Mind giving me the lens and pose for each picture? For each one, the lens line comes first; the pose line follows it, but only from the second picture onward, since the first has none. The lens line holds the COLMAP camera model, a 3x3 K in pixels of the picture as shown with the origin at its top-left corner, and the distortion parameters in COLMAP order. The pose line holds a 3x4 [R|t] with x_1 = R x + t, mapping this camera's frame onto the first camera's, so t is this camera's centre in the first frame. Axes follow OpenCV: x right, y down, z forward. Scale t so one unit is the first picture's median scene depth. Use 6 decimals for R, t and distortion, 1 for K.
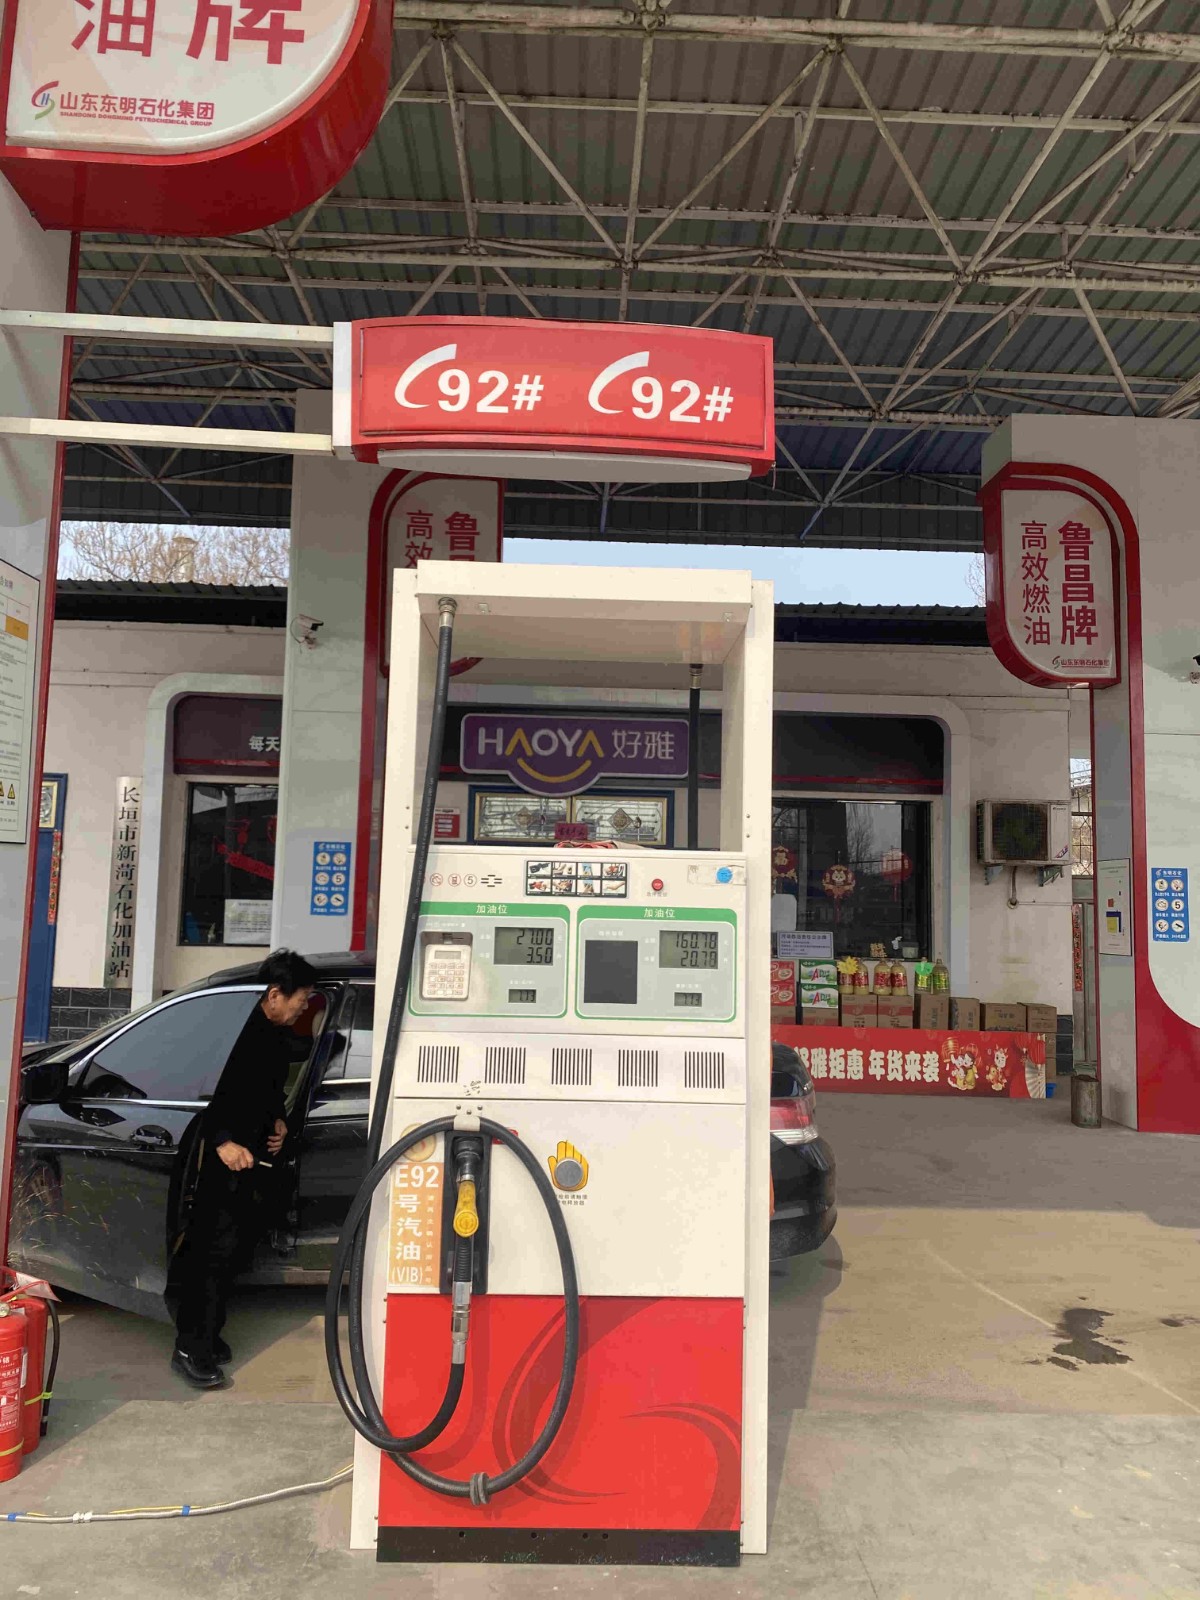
lens RADIAL K [[1226.6, 0, 600.0], [0, 1226.6, 800.0], [0, 0, 1]] dist [0.018629, 0.000998]
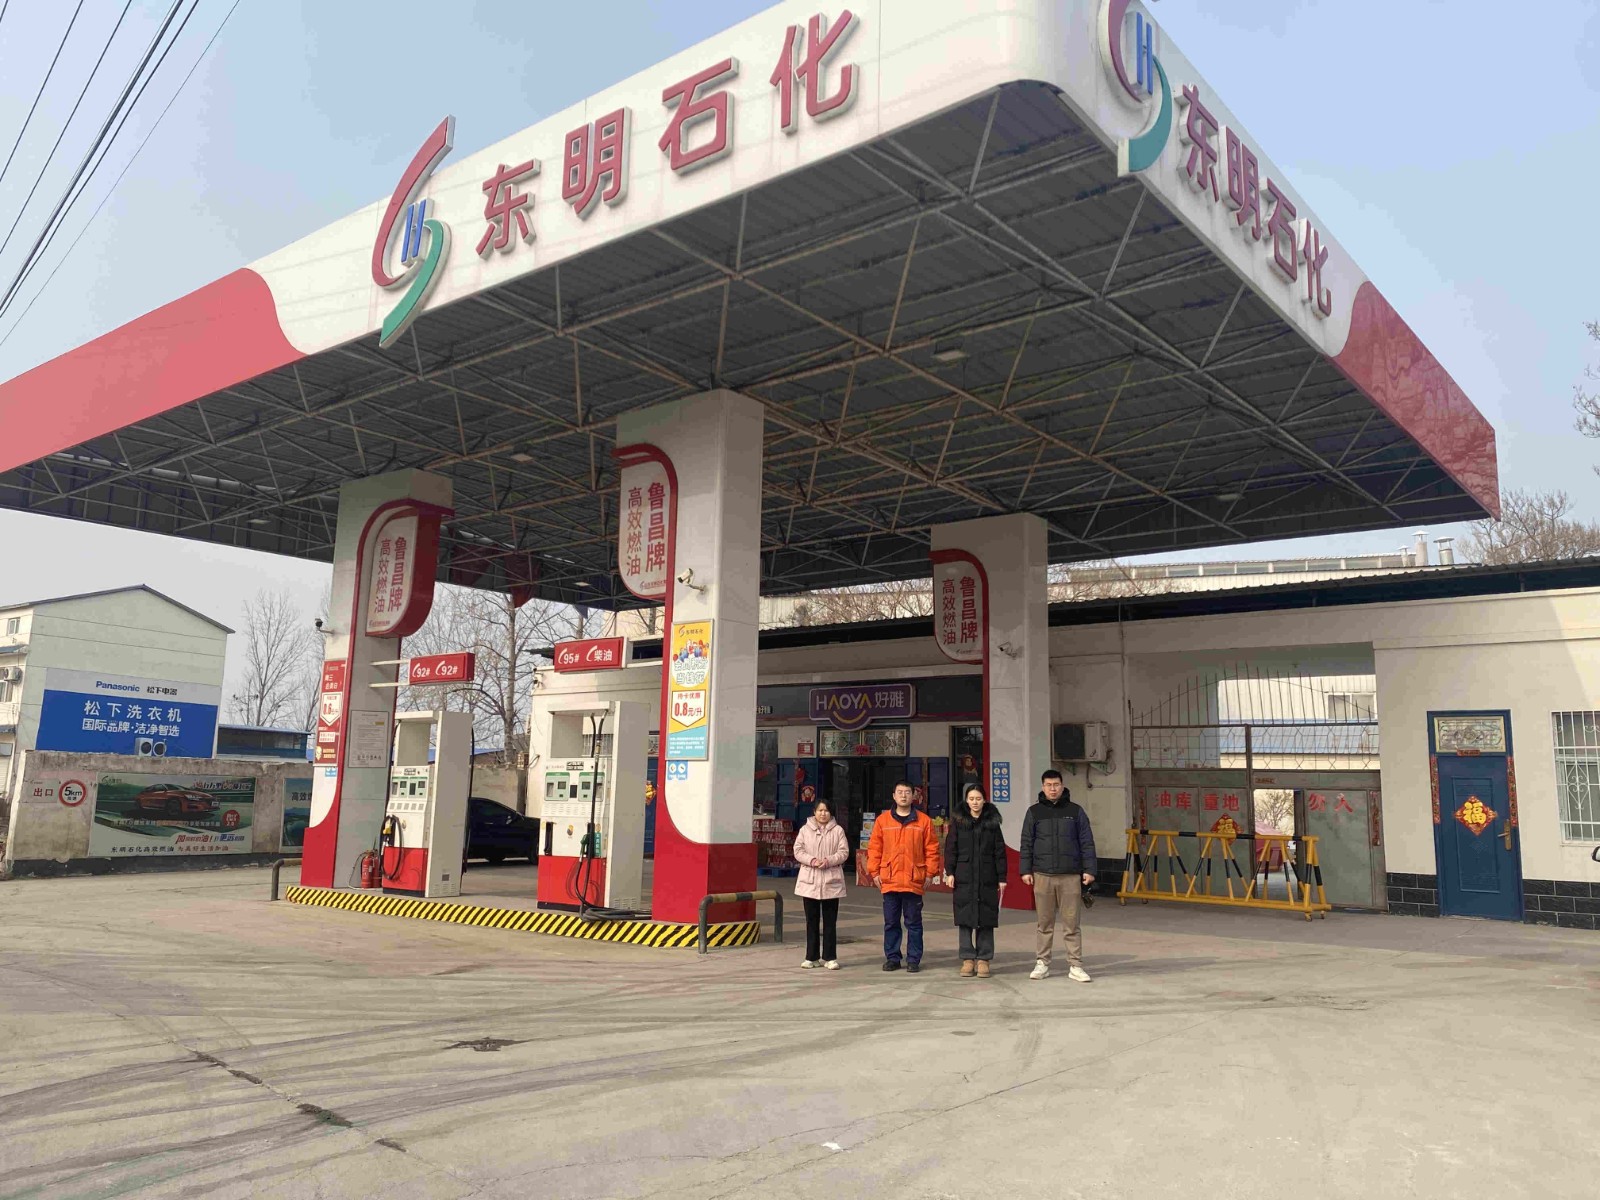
lens RADIAL K [[1251.1, 0, 800.0], [0, 1251.1, 600.0], [0, 0, 1]] dist [0.005604, 0.000577]
pose [[0.768791, -0.109407, -0.630072, 1.436736], [0.053467, 0.992804, -0.107154, -0.000893], [0.637261, 0.048691, 0.769108, -0.641604]]
